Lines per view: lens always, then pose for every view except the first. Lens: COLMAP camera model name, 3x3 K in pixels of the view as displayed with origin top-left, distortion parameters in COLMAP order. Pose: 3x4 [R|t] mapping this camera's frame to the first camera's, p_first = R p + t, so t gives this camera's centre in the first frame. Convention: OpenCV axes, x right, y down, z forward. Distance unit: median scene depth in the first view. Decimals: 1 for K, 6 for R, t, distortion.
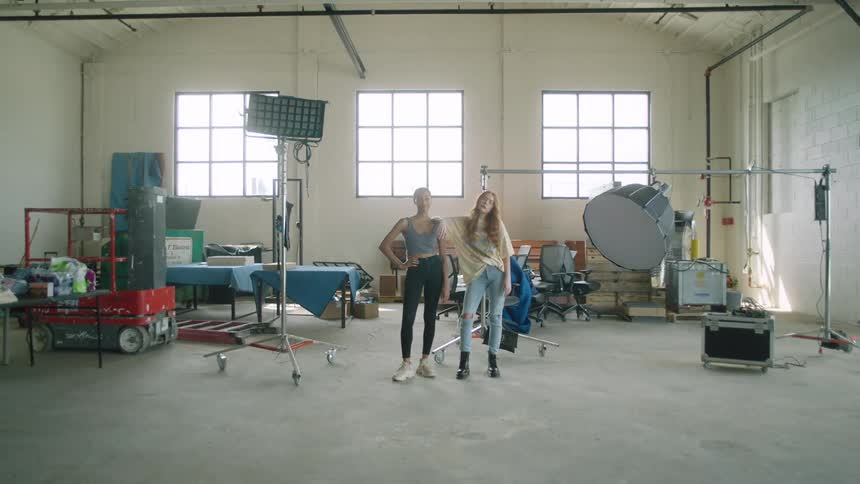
lens RADIAL K [[623.5, 0, 427.0], [0, 623.5, 243.5], [0, 0, 1]] dist [-0.083649, 0.059168]
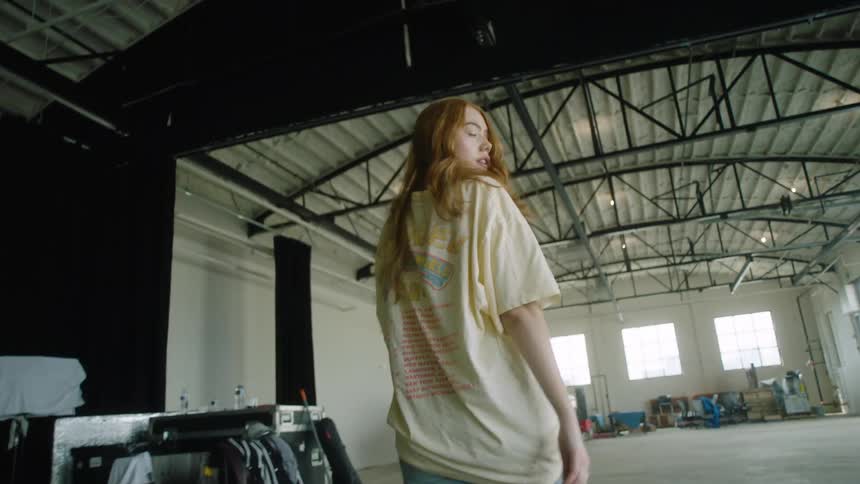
lens RADIAL K [[623.5, 0, 427.0], [0, 623.5, 243.5], [0, 0, 1]] dist [-0.083649, 0.059168]
pose [[0.943464, -0.161914, -0.289239, -0.095311], [0.076906, 0.955696, -0.284132, 0.026076], [0.322429, 0.245824, 0.914117, -1.410865]]
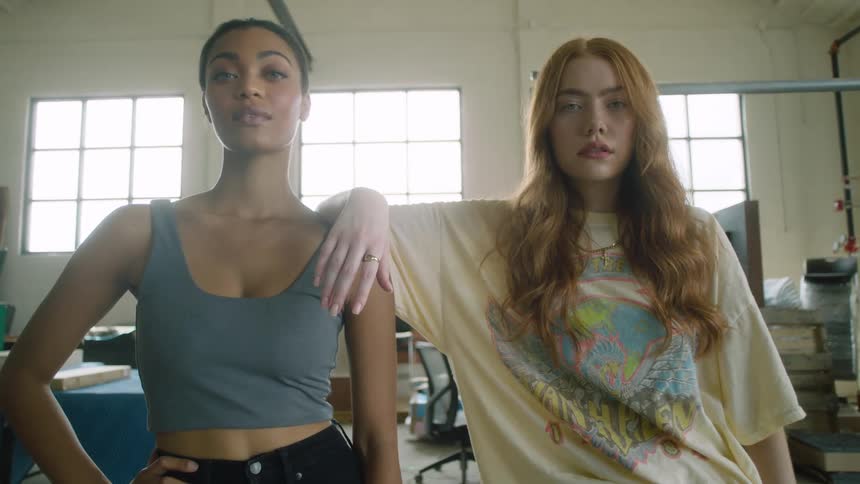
lens RADIAL K [[623.5, 0, 427.0], [0, 623.5, 243.5], [0, 0, 1]] dist [-0.083649, 0.059168]
pose [[0.999869, -0.015517, 0.004681, 0.019477], [0.015956, 0.993119, -0.116014, -0.004814], [-0.002848, 0.116073, 0.993237, 0.418065]]
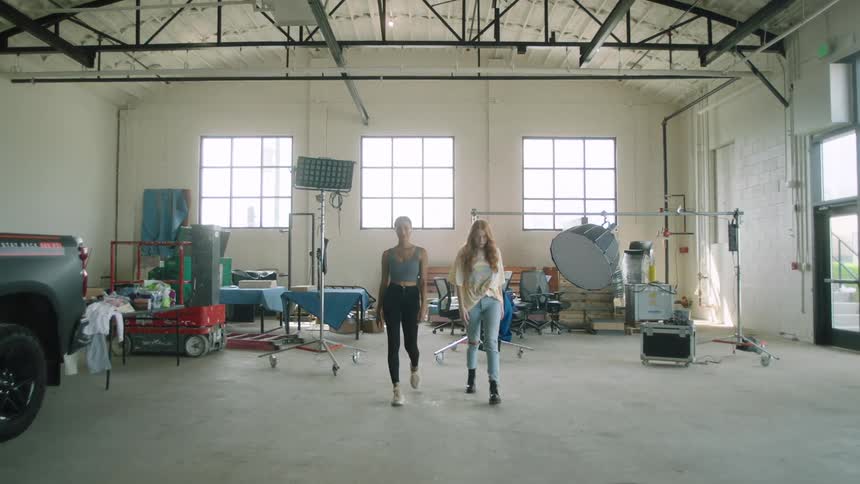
lens RADIAL K [[623.5, 0, 427.0], [0, 623.5, 243.5], [0, 0, 1]] dist [-0.083649, 0.059168]
pose [[0.999758, 0.000671, 0.022002, -0.019398], [0.000251, 0.999123, -0.041867, 0.000059], [-0.022011, 0.041863, 0.998881, -0.162461]]
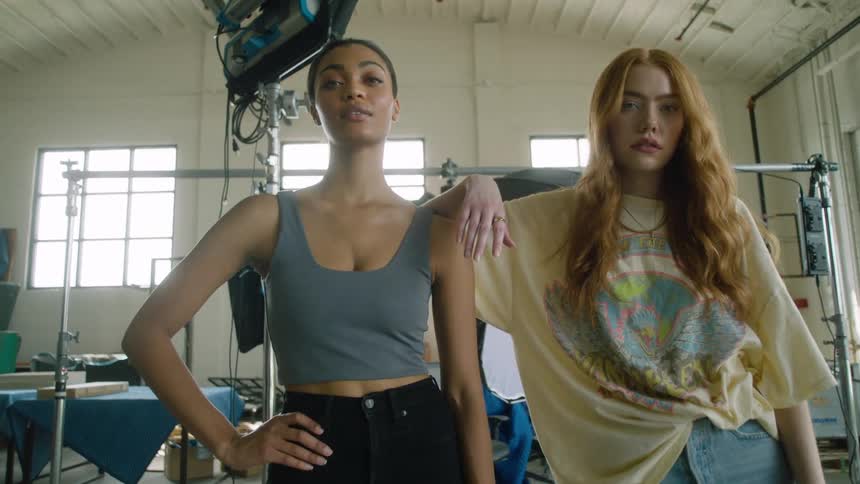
lens RADIAL K [[623.5, 0, 427.0], [0, 623.5, 243.5], [0, 0, 1]] dist [-0.083649, 0.059168]
pose [[0.999618, -0.021810, 0.017003, 0.053931], [0.024381, 0.985201, -0.169659, 0.005194], [-0.013051, 0.170009, 0.985356, 0.332354]]
